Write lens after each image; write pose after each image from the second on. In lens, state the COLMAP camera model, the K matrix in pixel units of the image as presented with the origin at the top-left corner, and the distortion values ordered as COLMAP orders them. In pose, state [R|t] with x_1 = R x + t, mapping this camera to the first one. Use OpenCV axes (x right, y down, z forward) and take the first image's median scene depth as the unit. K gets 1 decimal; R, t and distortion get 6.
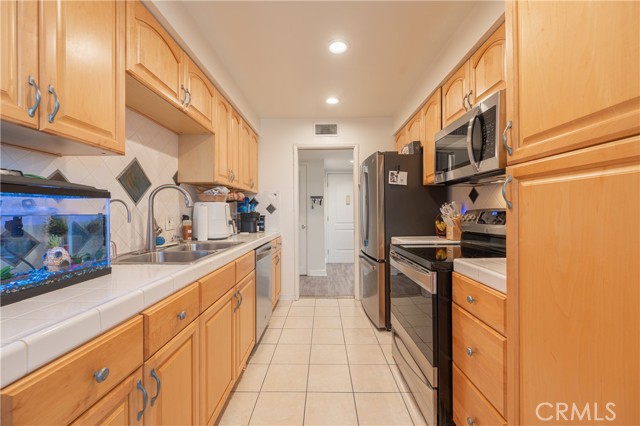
lens RADIAL K [[249.5, 0, 320.0], [0, 249.5, 213.0], [0, 0, 1]] dist [-0.005417, -0.000337]
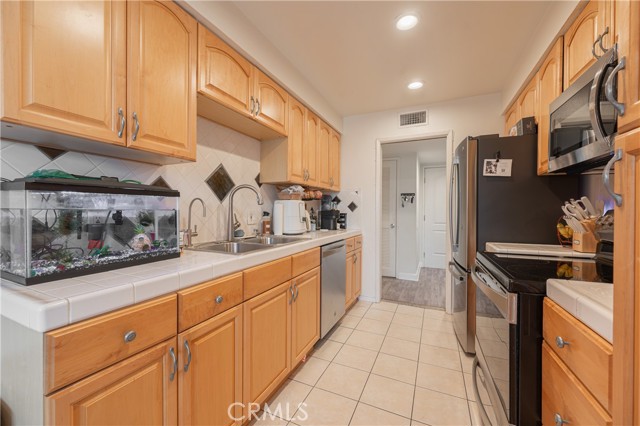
lens RADIAL K [[249.5, 0, 320.0], [0, 249.5, 213.0], [0, 0, 1]] dist [-0.005417, -0.000337]
pose [[0.913725, 0.013937, -0.406095, 0.142244], [-0.011089, 0.999895, 0.009365, 0.000834], [0.406183, -0.004054, 0.913783, 0.067133]]
